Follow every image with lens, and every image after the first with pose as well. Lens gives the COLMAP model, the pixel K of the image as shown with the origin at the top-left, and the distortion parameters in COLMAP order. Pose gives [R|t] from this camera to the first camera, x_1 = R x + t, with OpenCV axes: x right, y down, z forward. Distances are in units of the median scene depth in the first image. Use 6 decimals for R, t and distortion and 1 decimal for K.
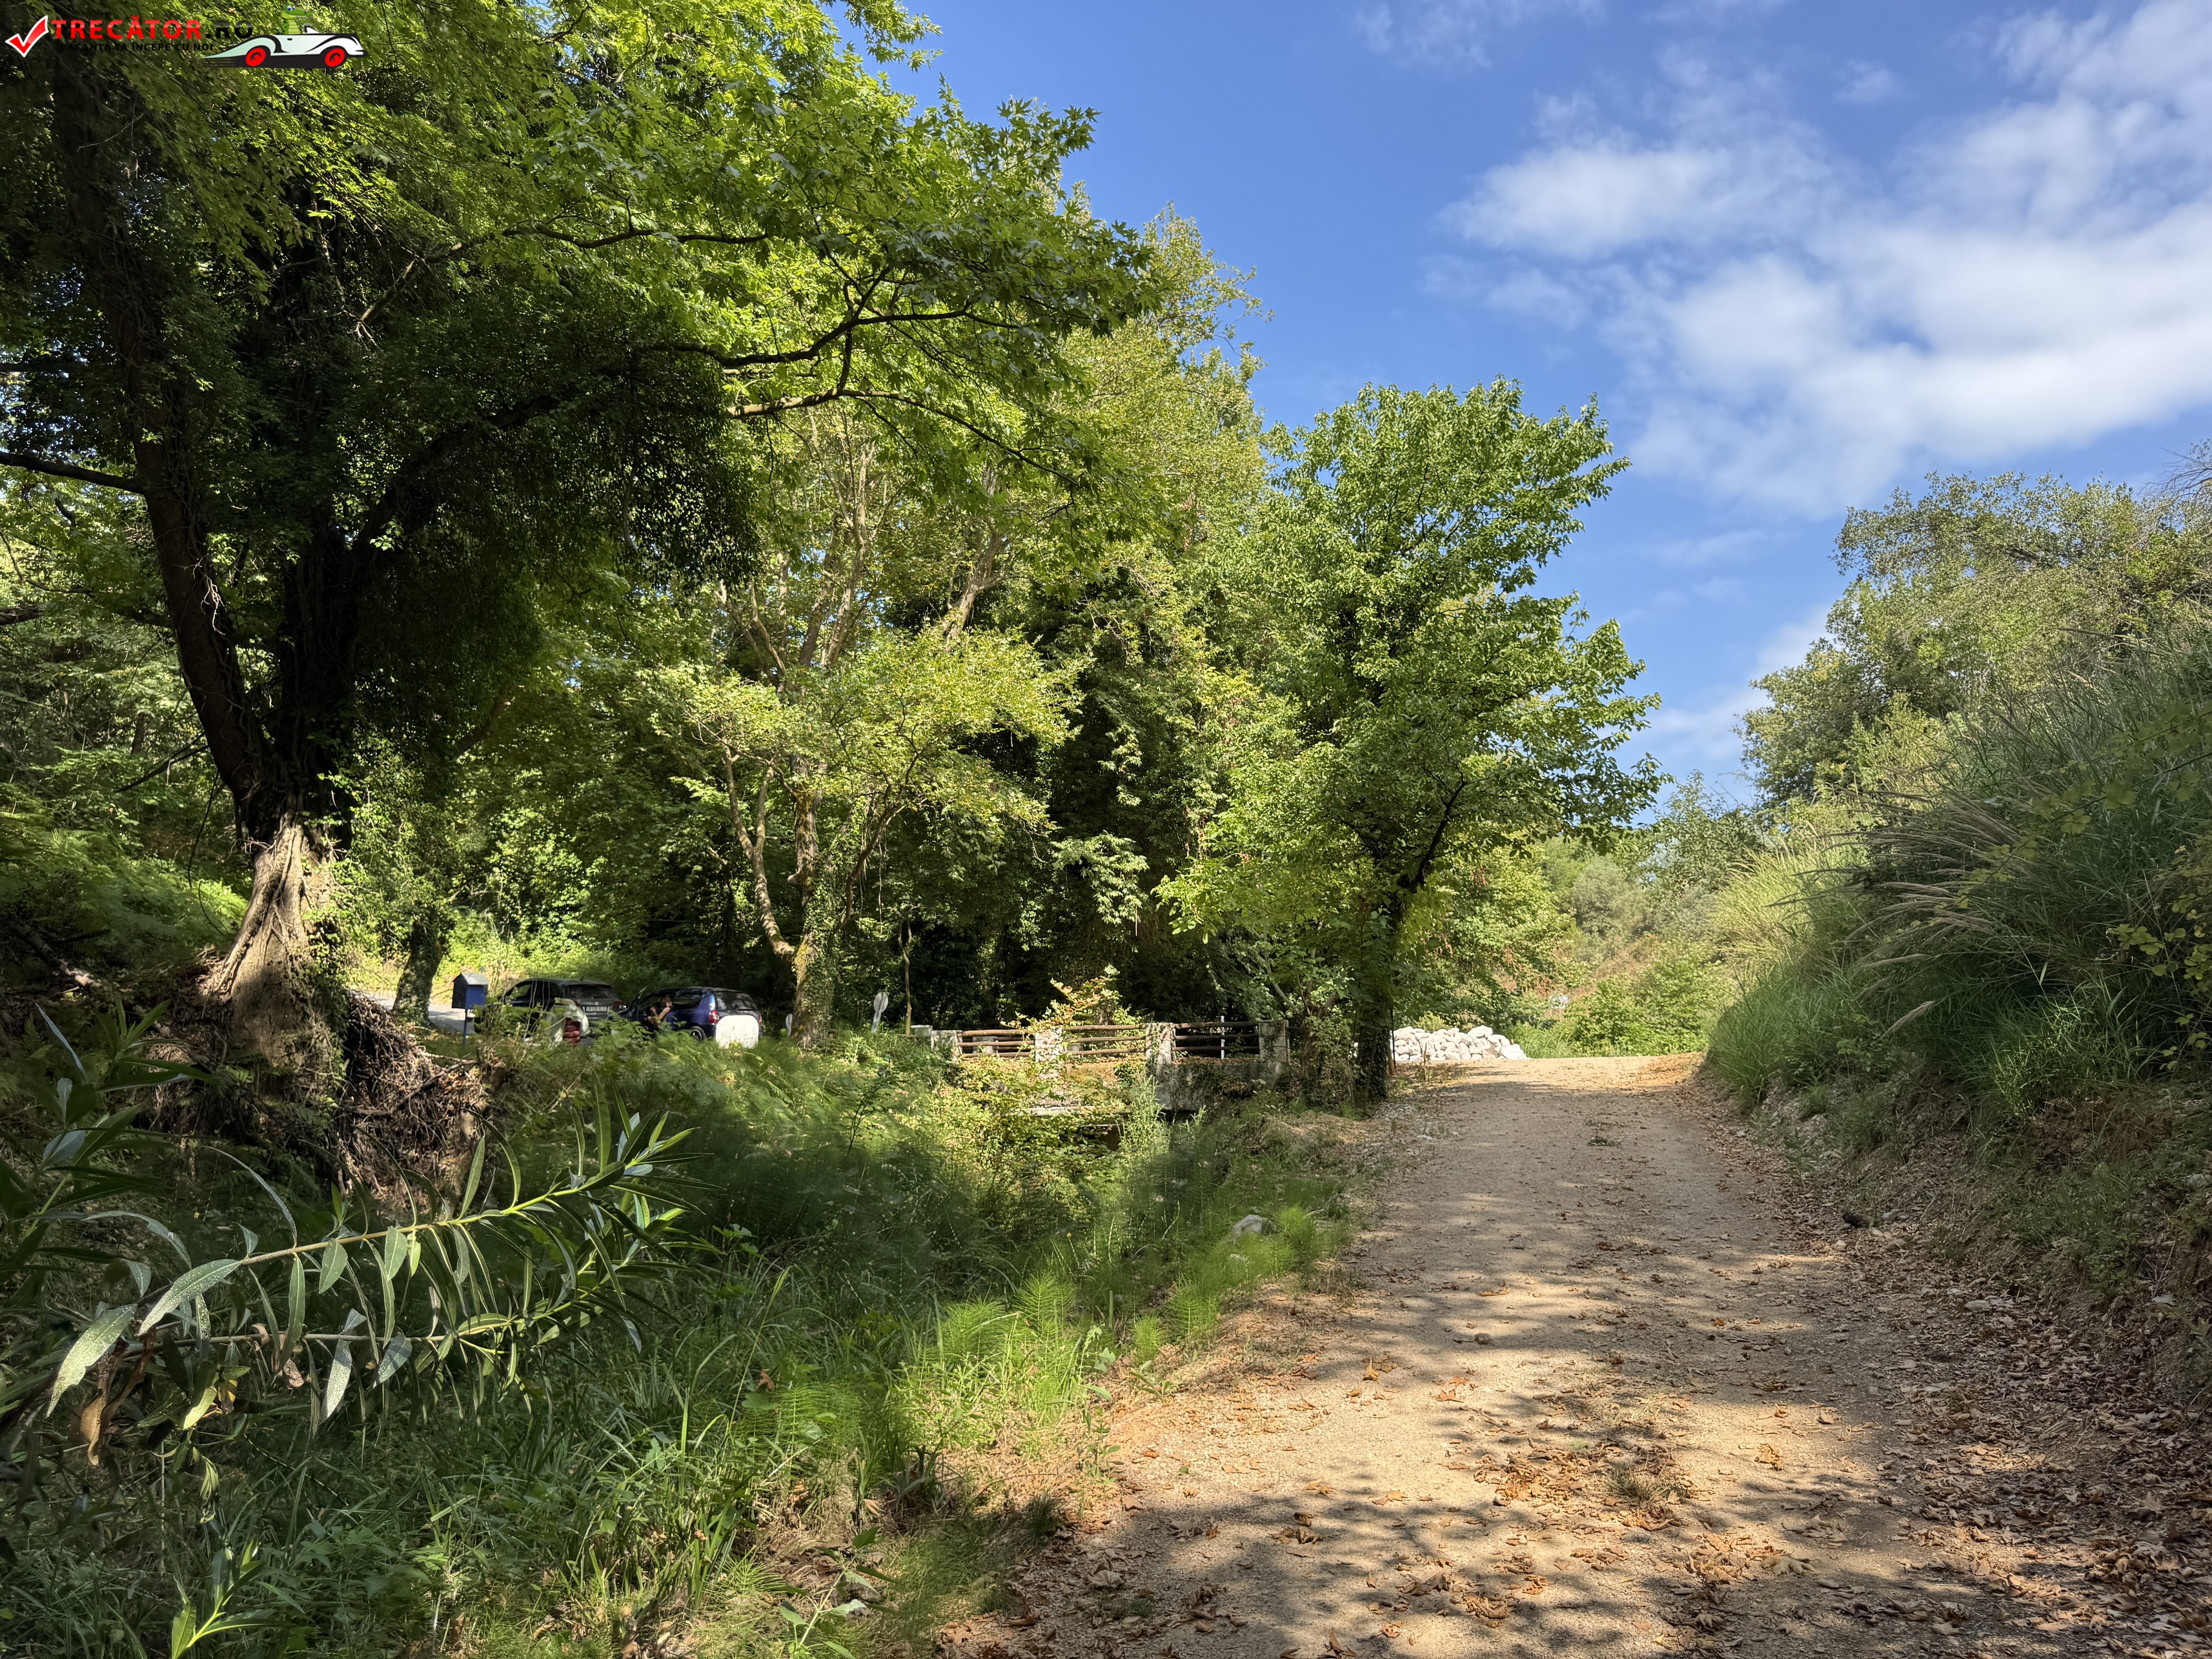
lens RADIAL K [[1554.0, 0, 1109.1], [0, 1554.0, 825.8], [0, 0, 1]] dist [0.176847, -0.402125]
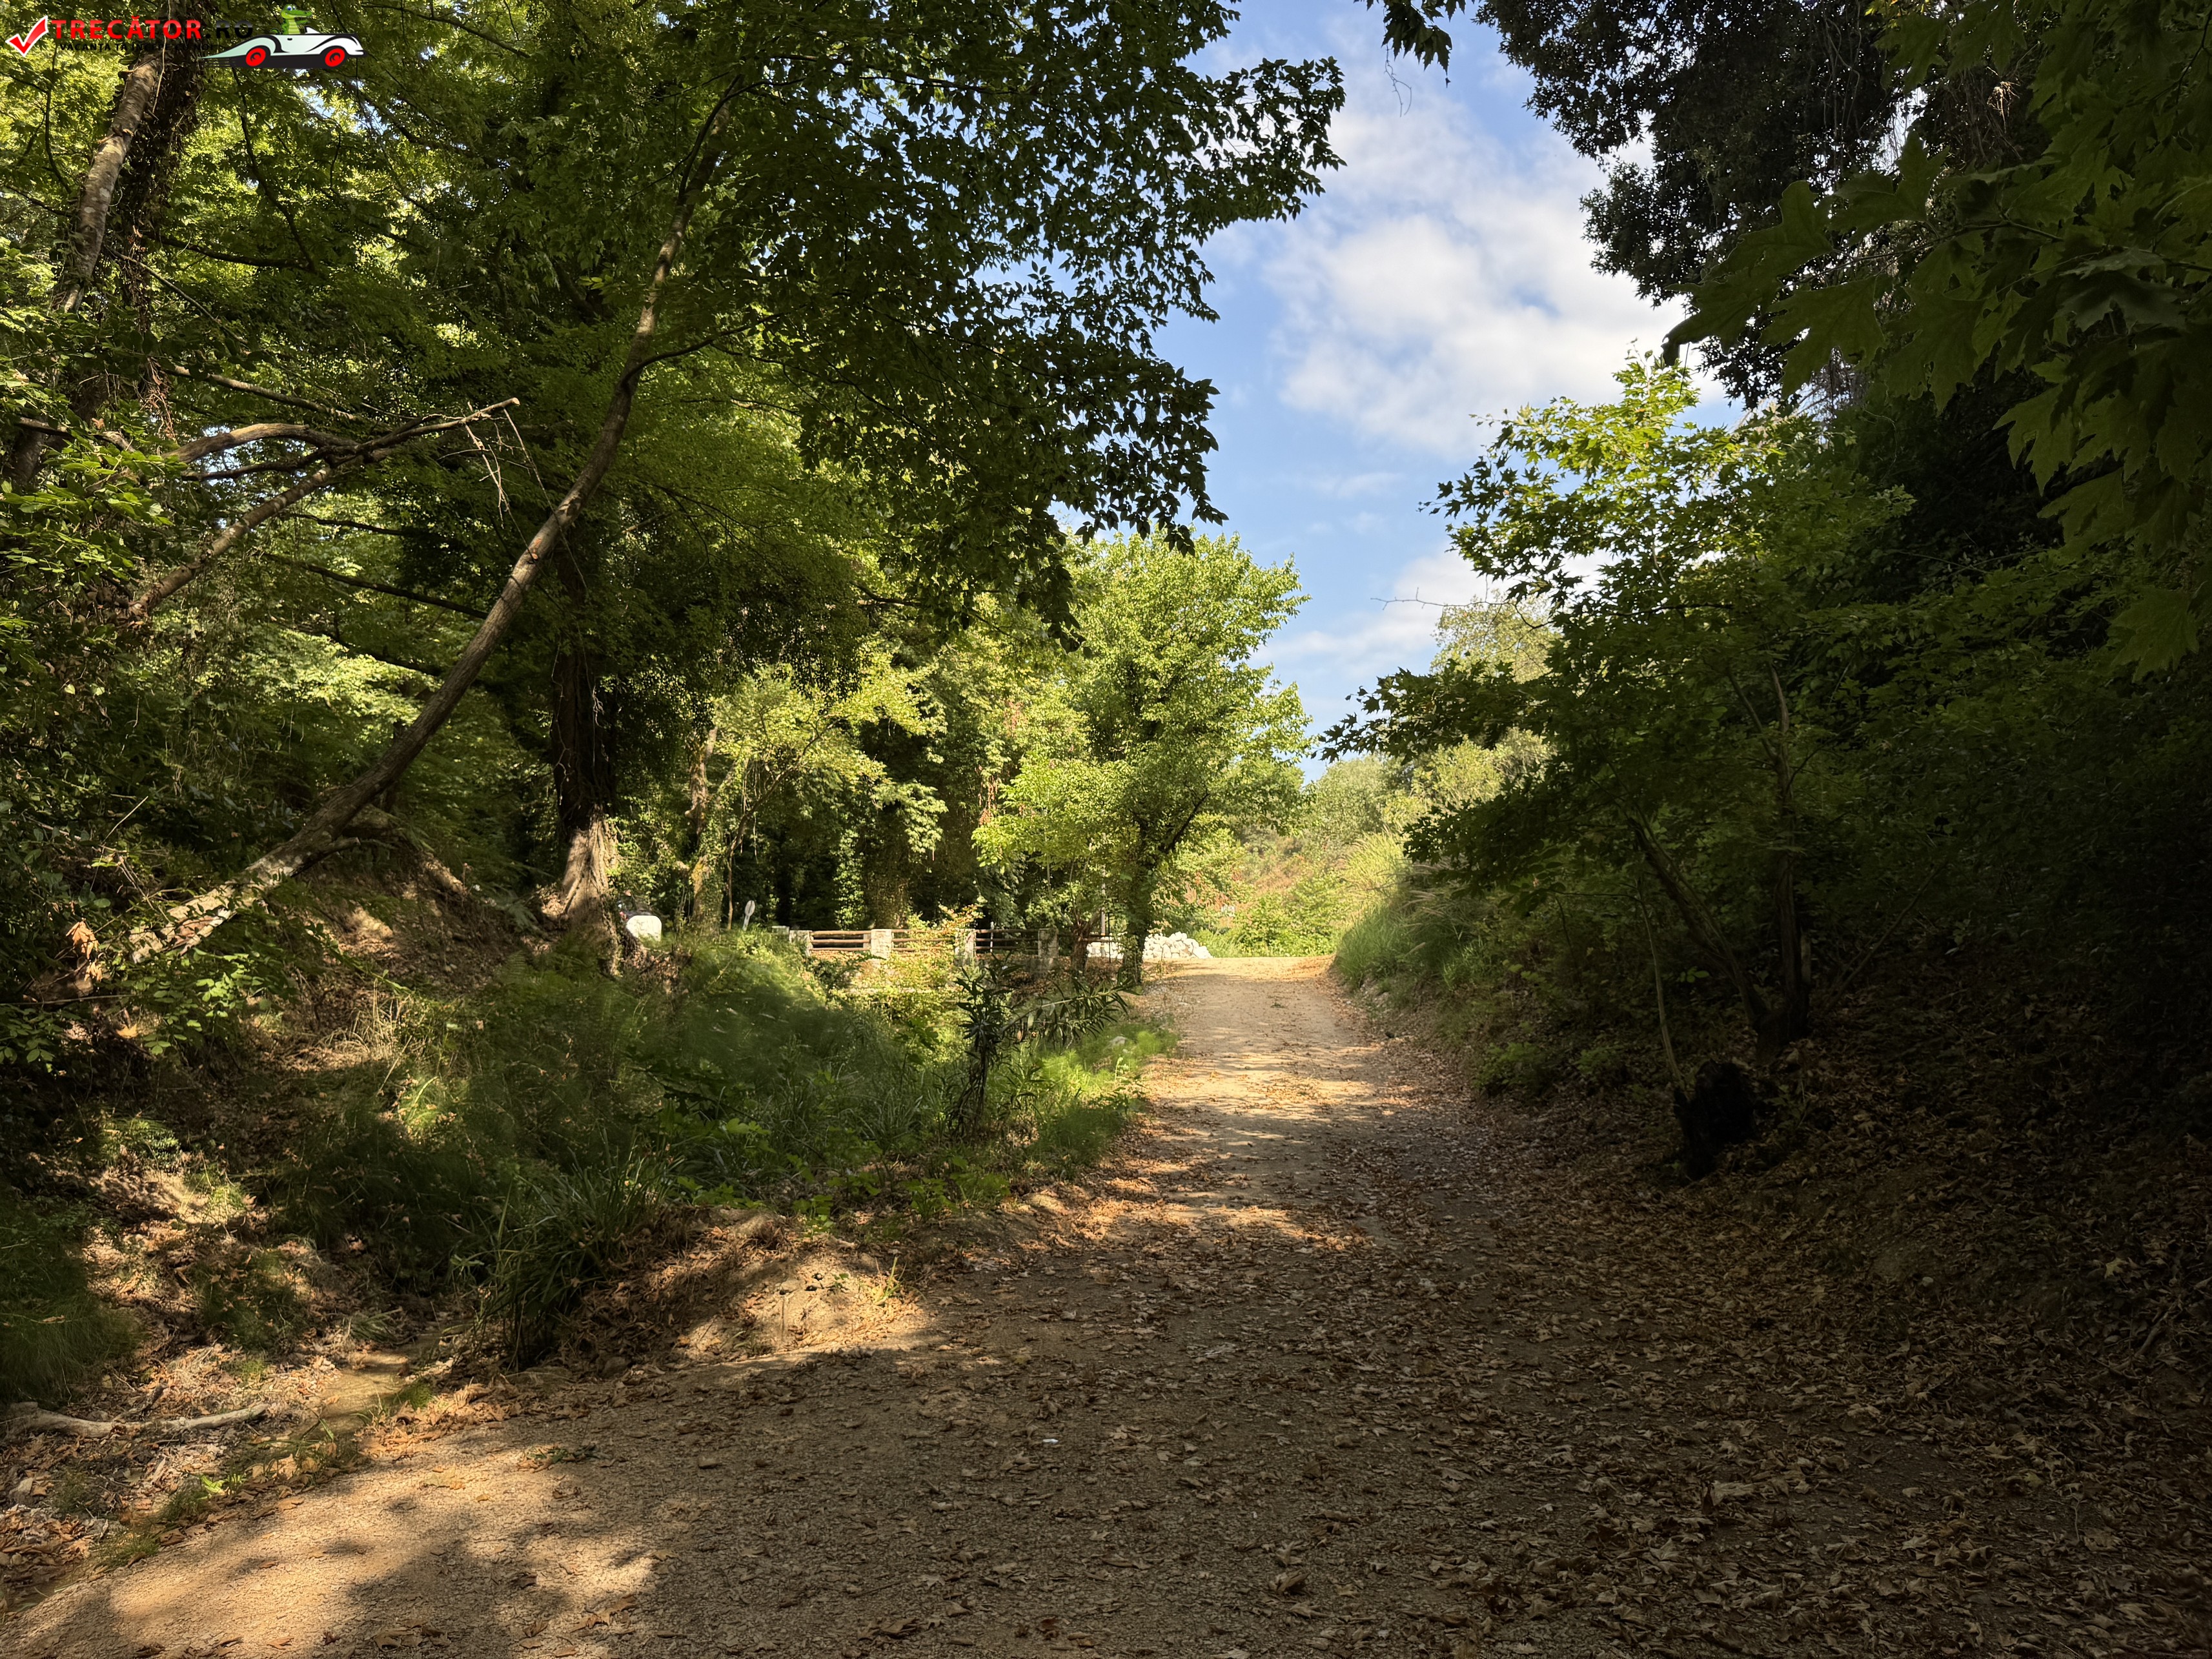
lens RADIAL K [[1554.0, 0, 1109.1], [0, 1554.0, 825.8], [0, 0, 1]] dist [0.176847, -0.402125]
pose [[0.977121, 0.036852, 0.209466, -0.130108], [-0.051005, 0.996736, 0.062570, -0.054969], [-0.206477, -0.071823, 0.975812, -0.349146]]
